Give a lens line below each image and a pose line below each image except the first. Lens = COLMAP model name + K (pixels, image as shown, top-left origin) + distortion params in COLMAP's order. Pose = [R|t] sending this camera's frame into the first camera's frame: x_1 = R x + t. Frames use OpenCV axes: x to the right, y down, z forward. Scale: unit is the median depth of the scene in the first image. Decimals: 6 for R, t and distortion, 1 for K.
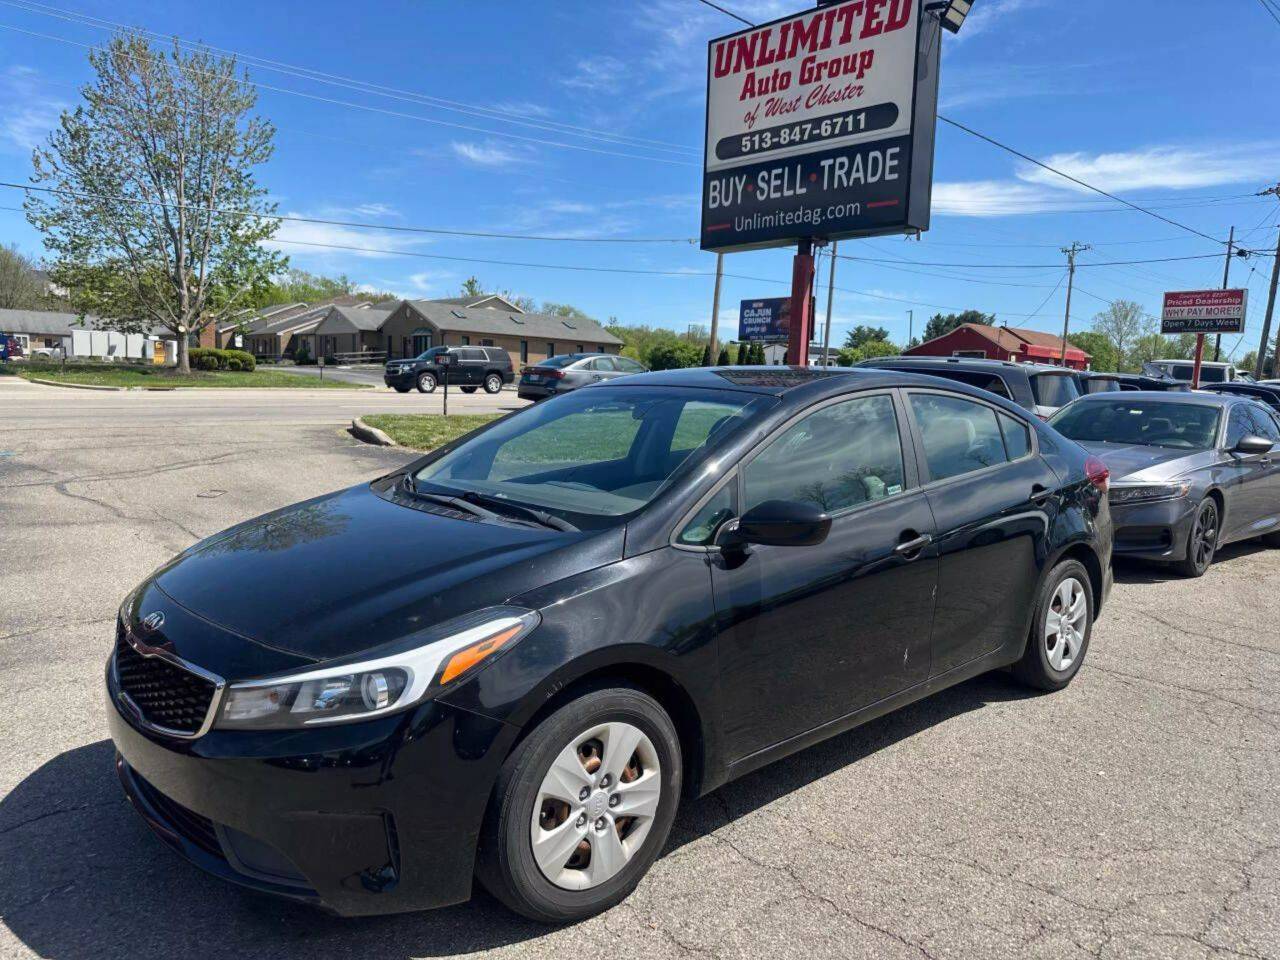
lens RADIAL K [[989.3, 0, 630.9], [0, 989.3, 494.1], [0, 0, 1]] dist [0.007837, -0.007273]
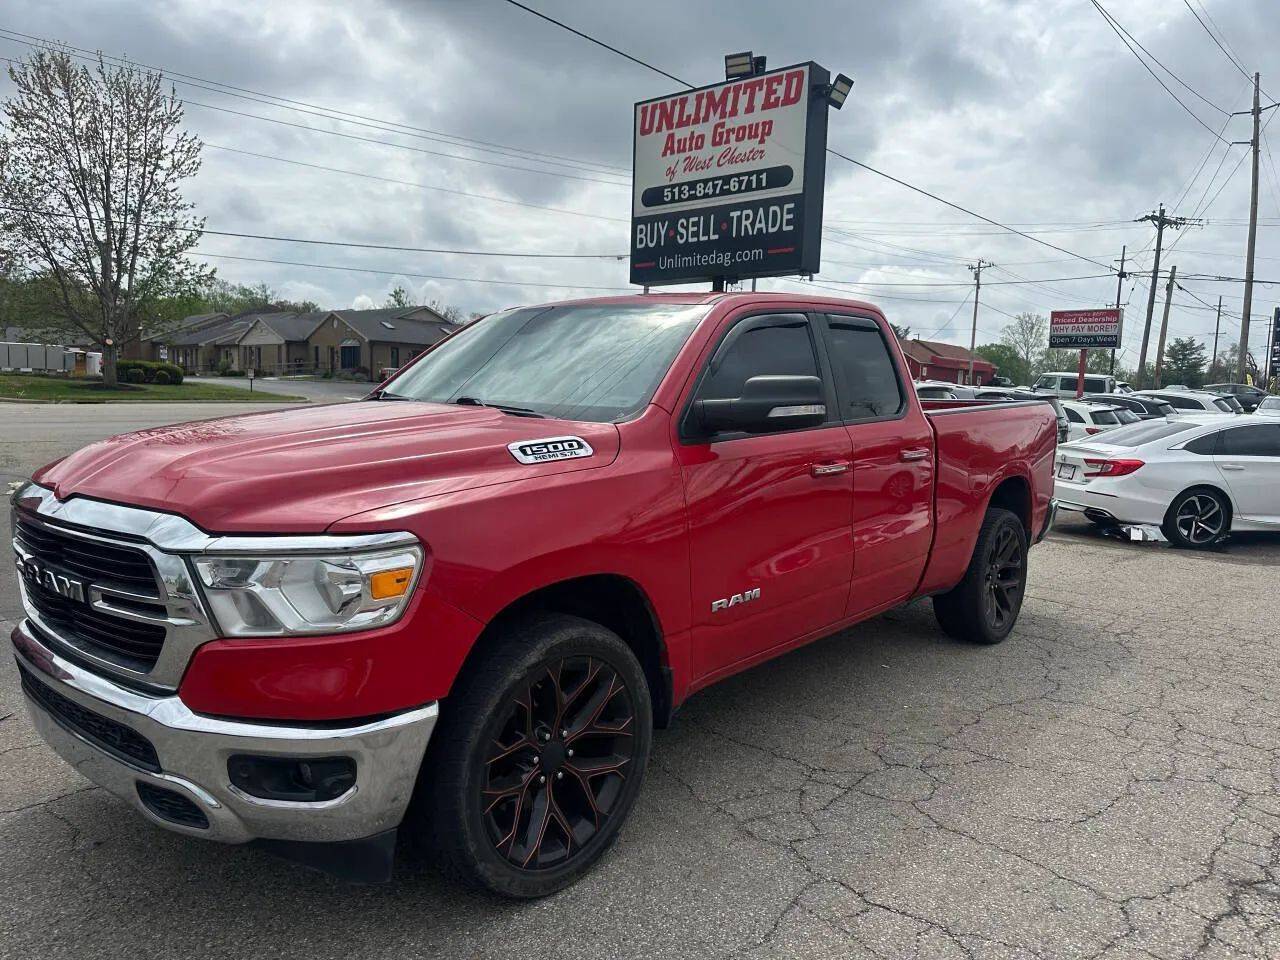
lens RADIAL K [[981.0, 0, 648.3], [0, 981.0, 497.5], [0, 0, 1]] dist [0.069352, -0.106943]
pose [[0.995949, -0.011556, 0.089175, -0.013892], [0.012126, 0.999909, -0.005854, 0.009313], [-0.089099, 0.006911, 0.995999, -0.153984]]
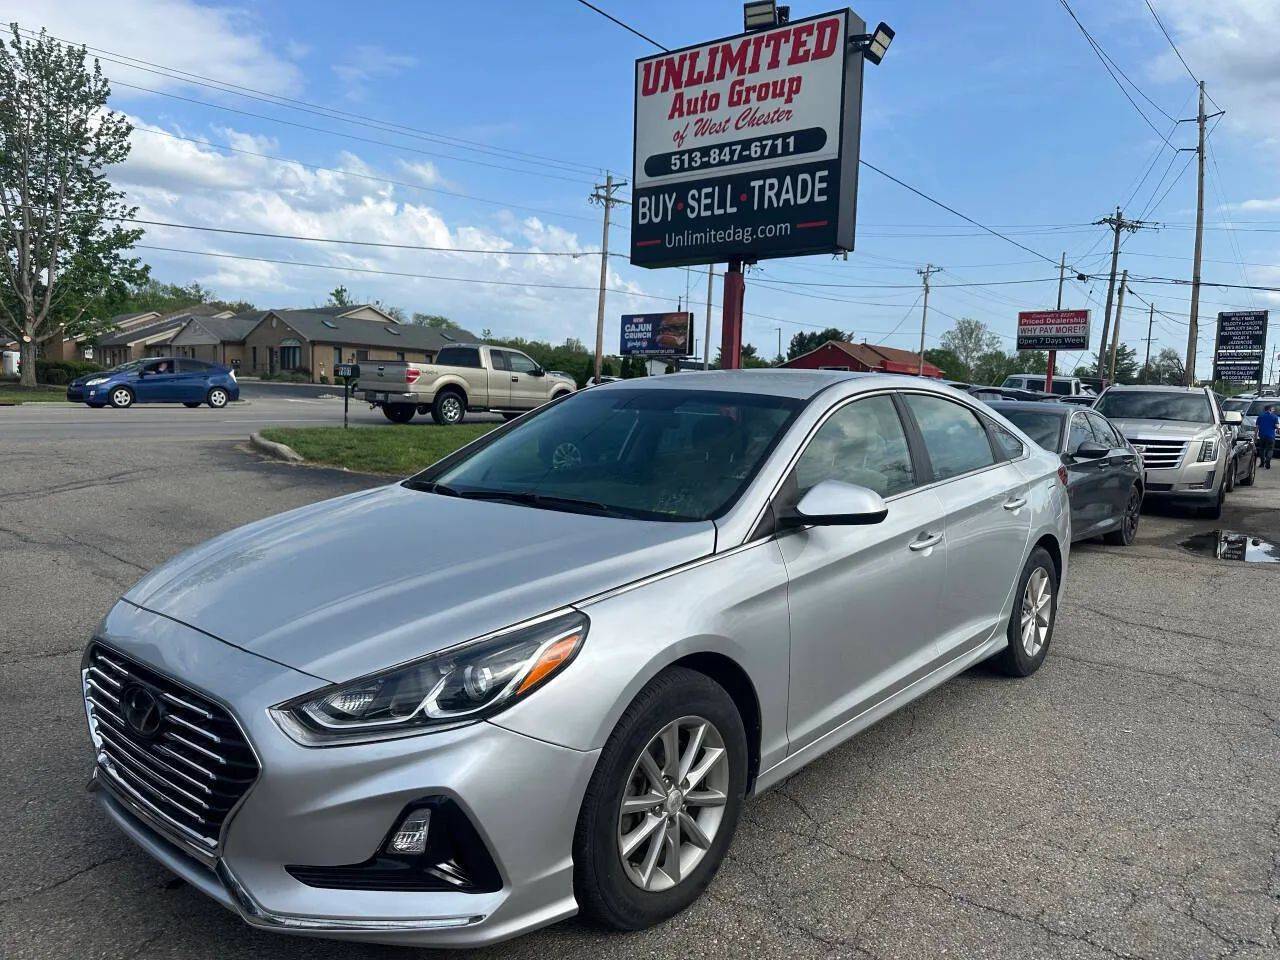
lens RADIAL K [[982.3, 0, 661.9], [0, 982.3, 496.8], [0, 0, 1]] dist [0.027977, -0.034496]
pose [[0.987328, -0.017565, 0.157720, -0.065131], [0.019232, 0.999774, -0.009045, 0.000508], [-0.157525, 0.011963, 0.987442, 0.002619]]
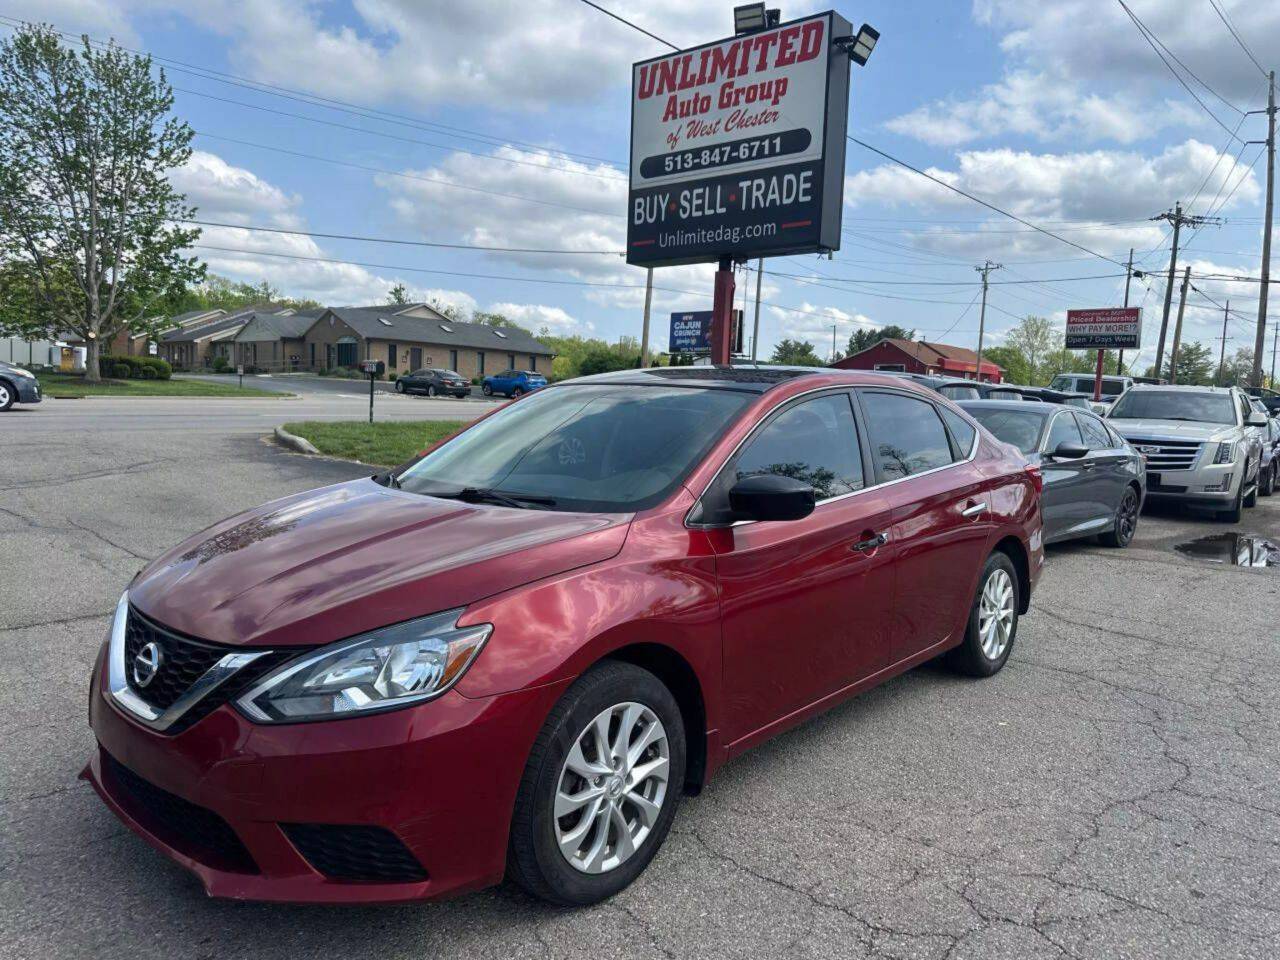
lens RADIAL K [[984.7, 0, 654.7], [0, 984.7, 482.1], [0, 0, 1]] dist [0.050359, -0.074395]
pose [[0.995704, -0.003631, 0.092517, 0.004283], [0.005759, 0.999725, -0.022744, 0.004513], [-0.092409, 0.023179, 0.995451, -0.025996]]
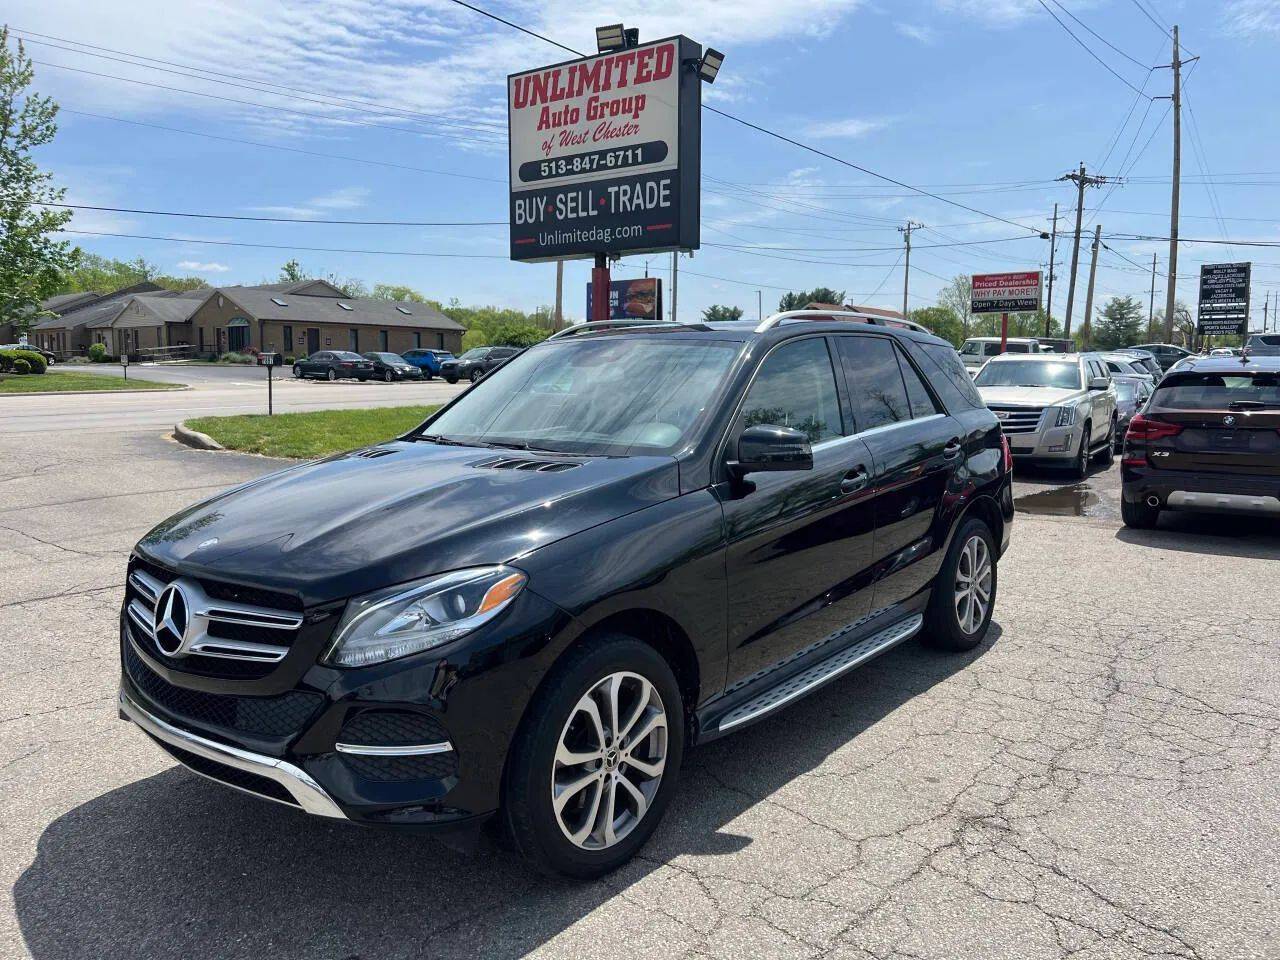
lens RADIAL K [[1053.0, 0, 663.2], [0, 1053.0, 476.9], [0, 0, 1]] dist [0.030568, -0.011726]
pose [[0.984750, -0.046263, 0.167709, 0.032354], [0.047659, 0.998854, -0.004302, 0.007543], [-0.167318, 0.012229, 0.985827, -0.206856]]
